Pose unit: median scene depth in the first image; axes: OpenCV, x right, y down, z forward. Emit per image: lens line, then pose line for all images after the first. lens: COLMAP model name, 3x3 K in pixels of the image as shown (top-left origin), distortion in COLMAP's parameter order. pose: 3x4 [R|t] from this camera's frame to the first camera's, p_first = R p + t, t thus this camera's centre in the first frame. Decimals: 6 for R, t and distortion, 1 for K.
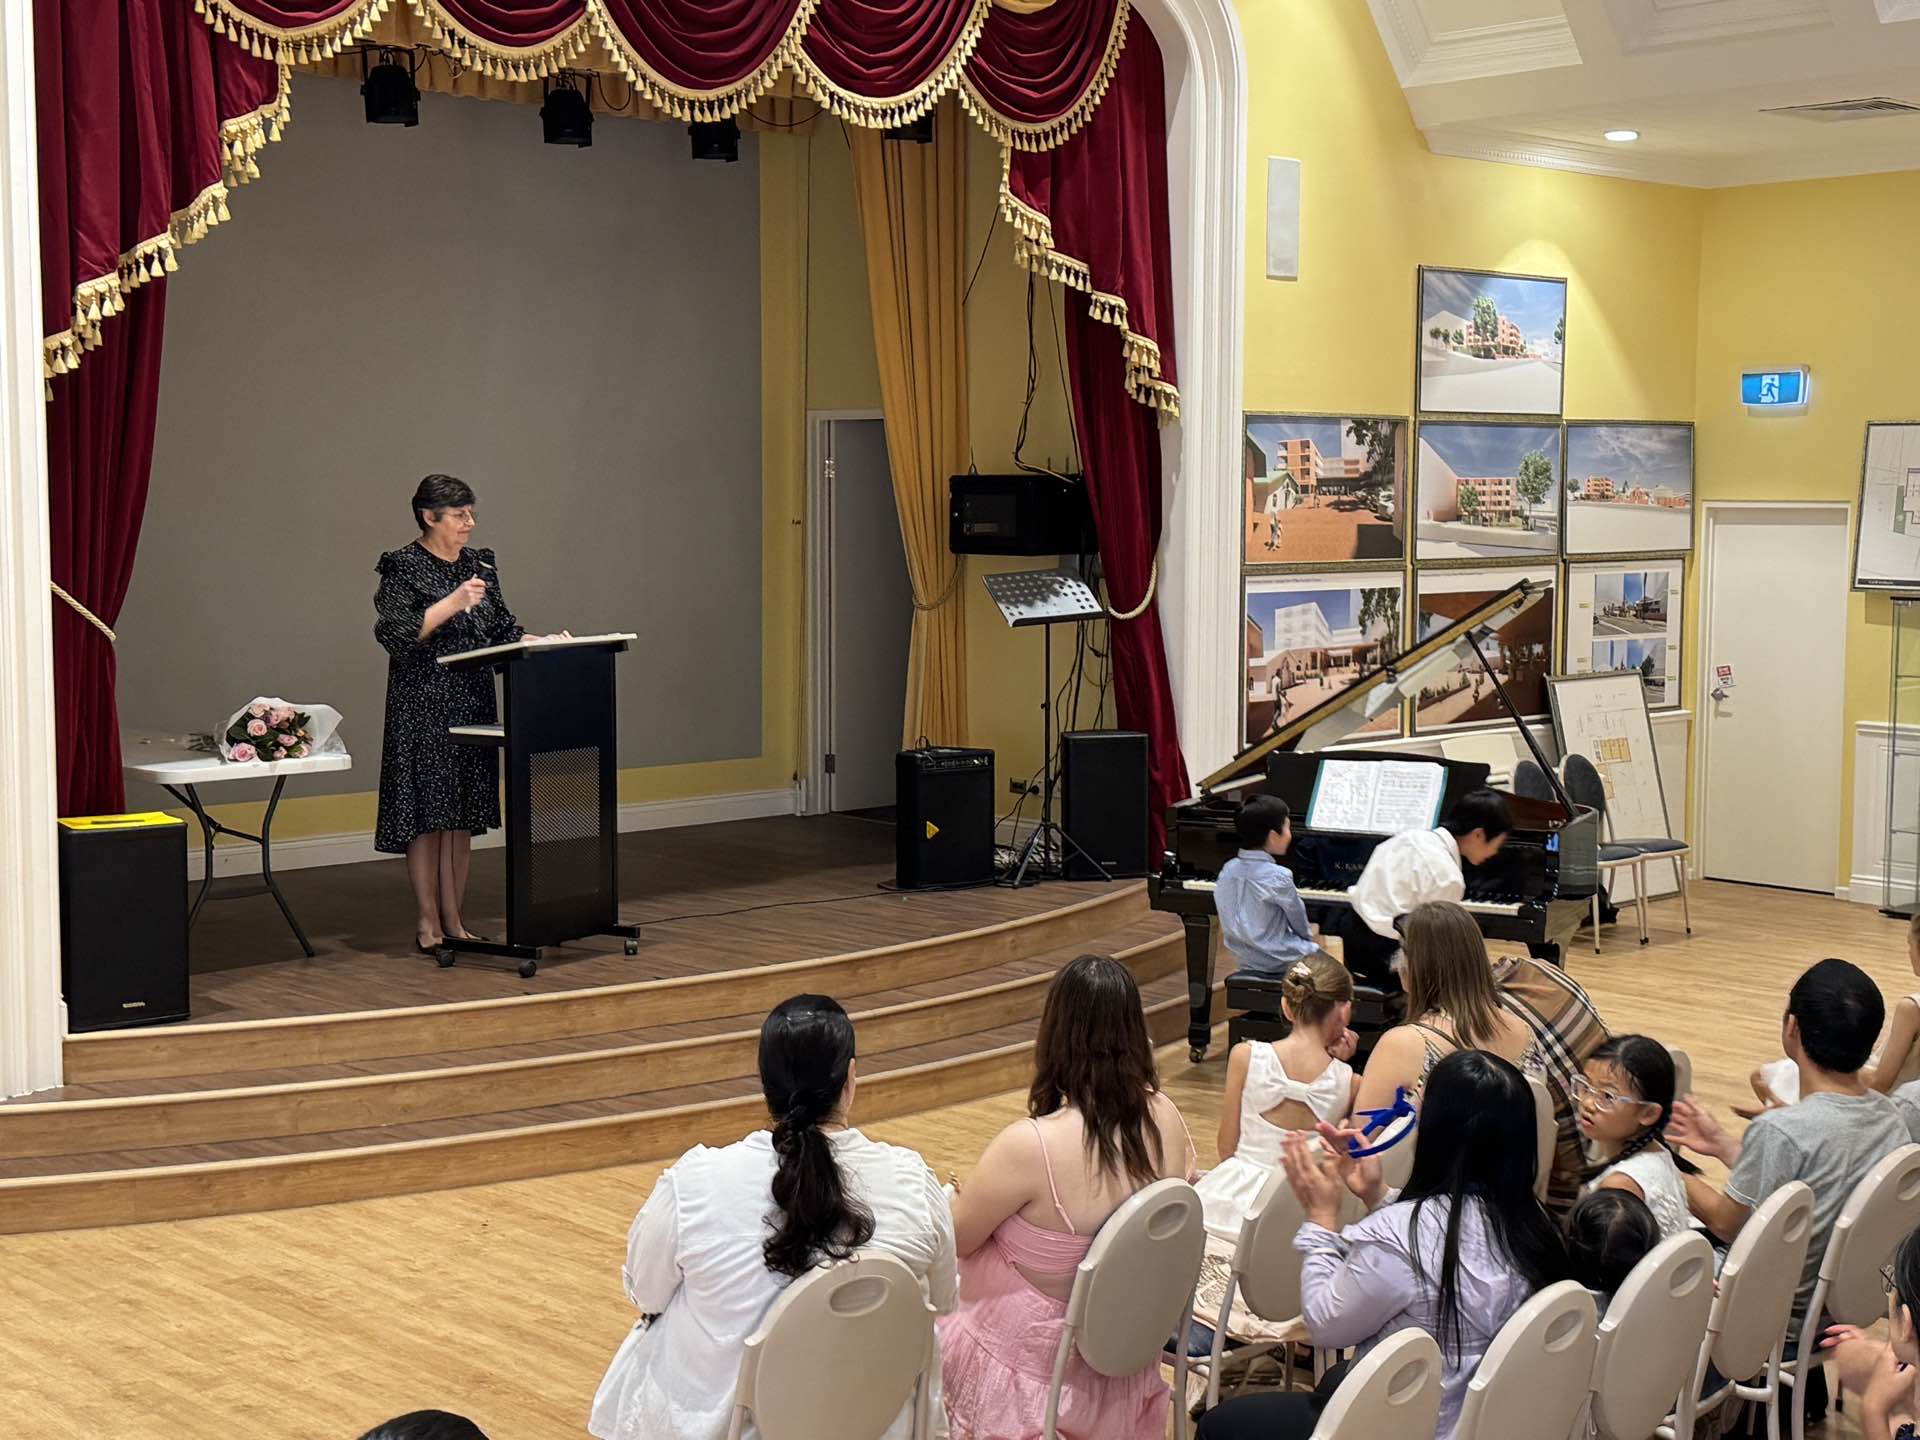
lens RADIAL K [[2646.1, 0, 985.3], [0, 2646.1, 713.3], [0, 0, 1]] dist [0.140180, 0.000000]
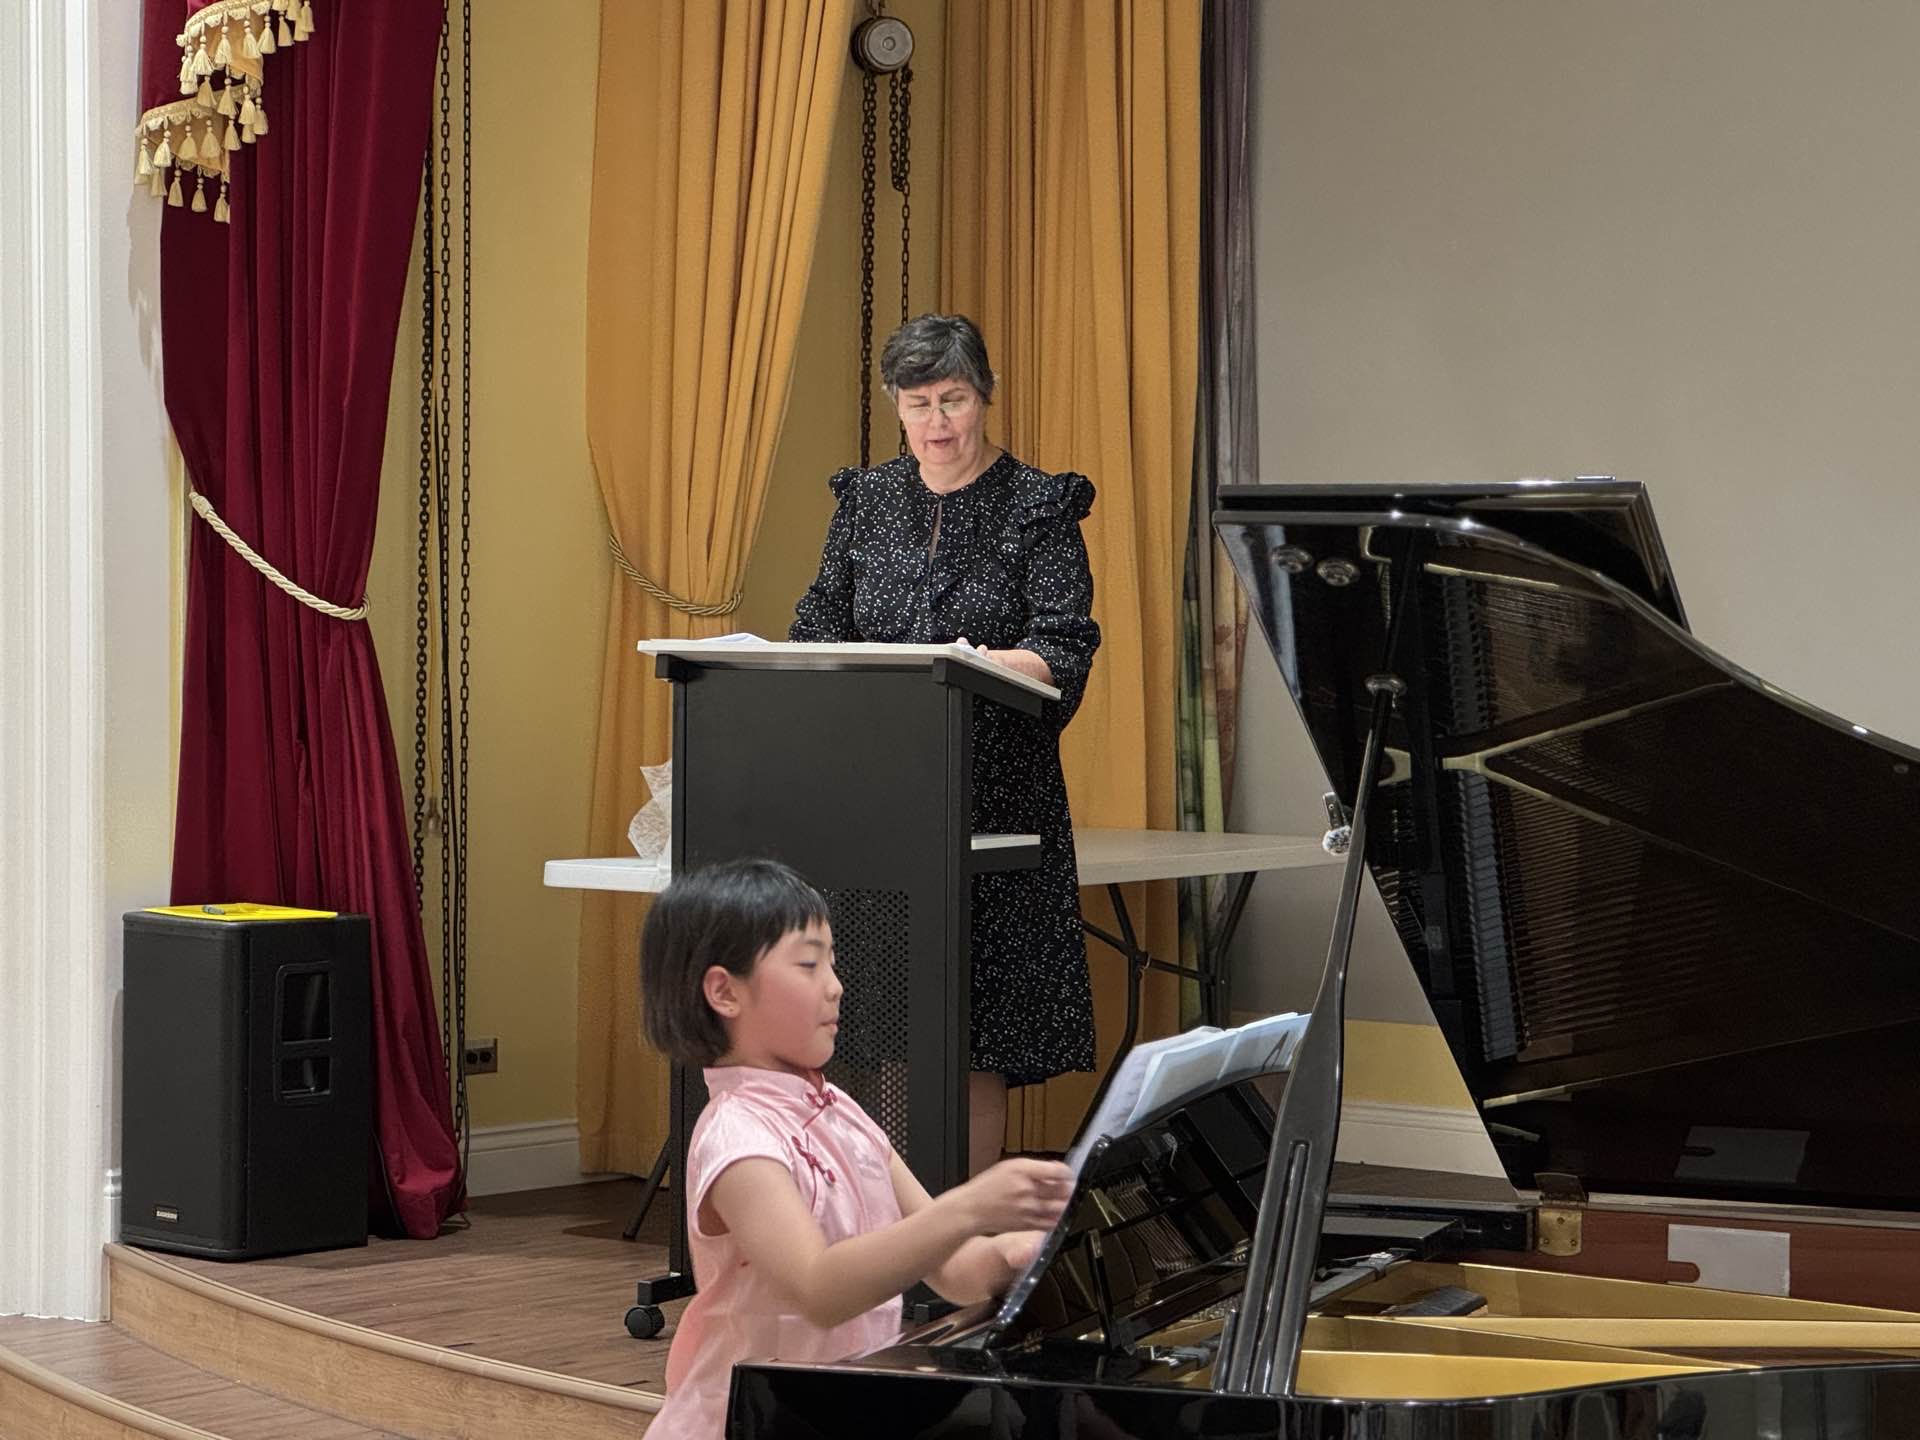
lens RADIAL K [[4877.9, 0, 945.9], [0, 4877.9, 725.4], [0, 0, 1]] dist [0.192265, 0.000000]
pose [[0.090190, 0.025678, -0.995594, 0.567994], [-0.092917, 0.995524, 0.017259, -0.025358], [0.991581, 0.090951, 0.092172, 0.766463]]
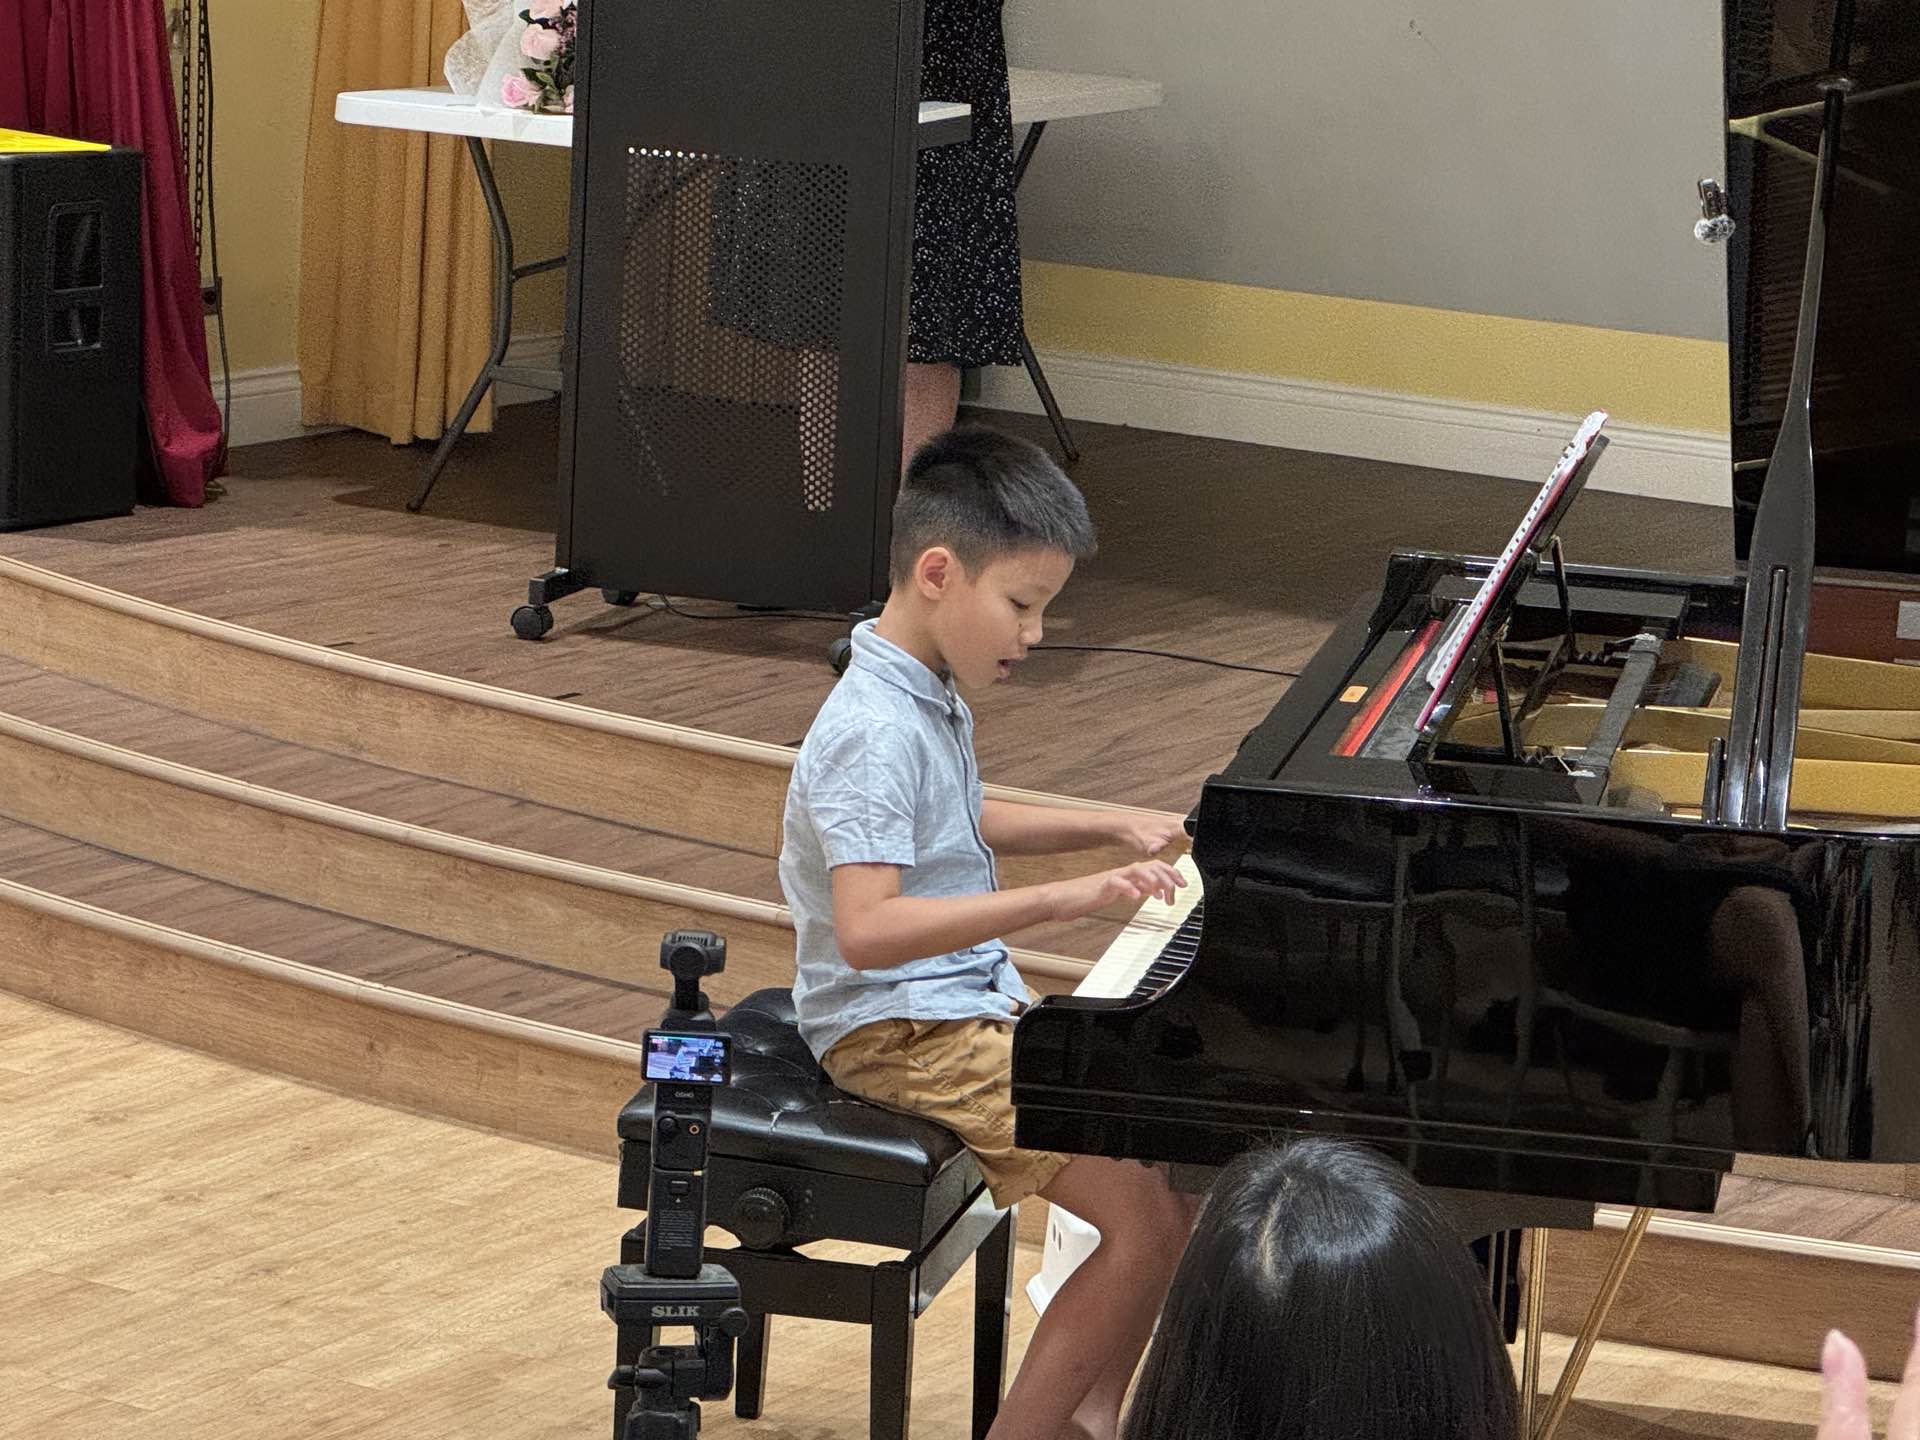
lens RADIAL K [[5489.7, 0, 999.0], [0, 5489.7, 731.7], [0, 0, 1]] dist [0.158083, 0.000000]
pose [[0.253018, 0.195226, -0.947559, 0.578007], [-0.133866, 0.977072, 0.165561, -0.039086], [0.958155, 0.084956, 0.273351, 0.656160]]
